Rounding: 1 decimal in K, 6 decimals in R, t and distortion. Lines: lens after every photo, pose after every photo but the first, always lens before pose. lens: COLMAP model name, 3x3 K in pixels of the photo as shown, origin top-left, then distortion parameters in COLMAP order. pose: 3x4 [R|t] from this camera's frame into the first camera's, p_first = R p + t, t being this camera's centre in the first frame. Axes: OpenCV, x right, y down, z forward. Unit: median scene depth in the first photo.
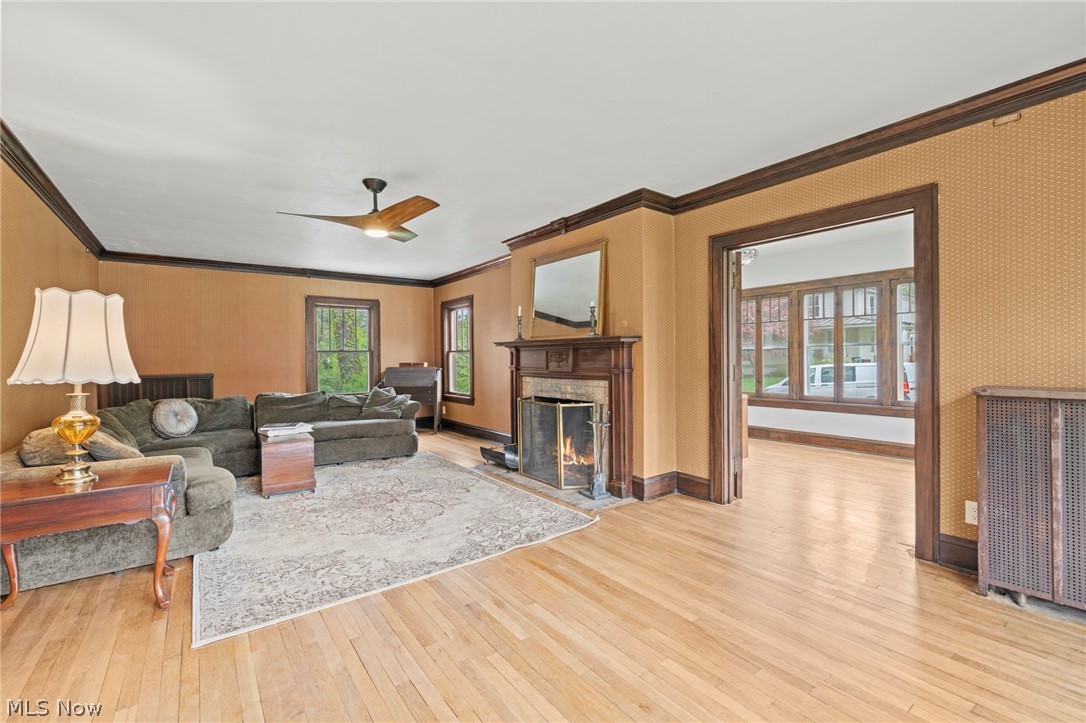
lens RADIAL K [[465.8, 0, 544.7], [0, 465.8, 358.7], [0, 0, 1]] dist [-0.000412, 0.000268]
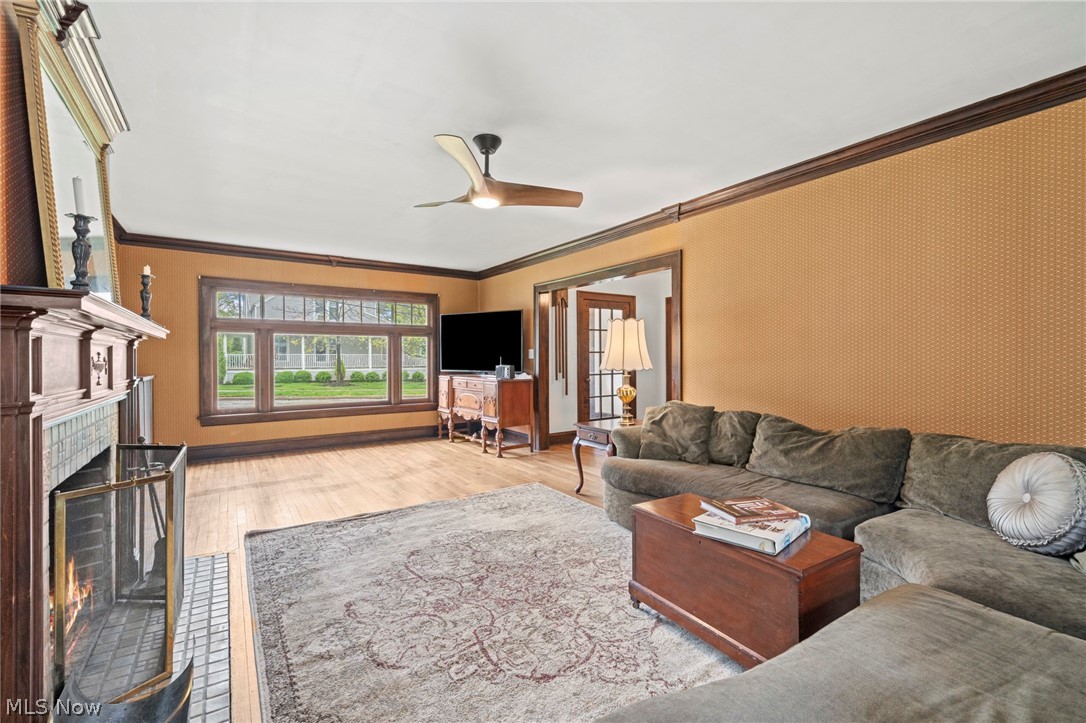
lens RADIAL K [[465.8, 0, 539.6], [0, 465.8, 358.9], [0, 0, 1]] dist [-0.000412, 0.000268]
pose [[-0.998633, 0.009342, 0.051435, -0.417530], [0.009517, 0.999950, 0.003163, -0.000149], [-0.051403, 0.003648, -0.998671, 1.536124]]
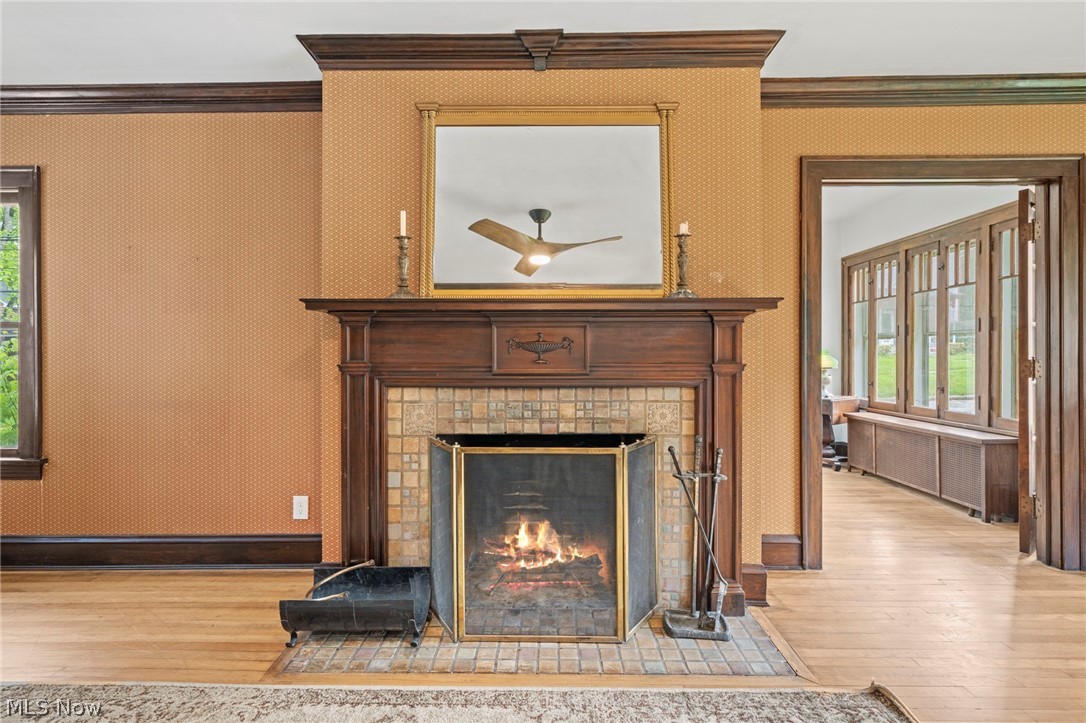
lens RADIAL K [[538.1, 0, 542.1], [0, 538.1, 357.9], [0, 0, 1]] dist [-0.001906, 0.000454]
pose [[0.621903, 0.002018, 0.783091, -0.405738], [0.001113, 0.999993, -0.003461, 0.016124], [-0.783093, 0.003024, 0.621897, 0.744402]]
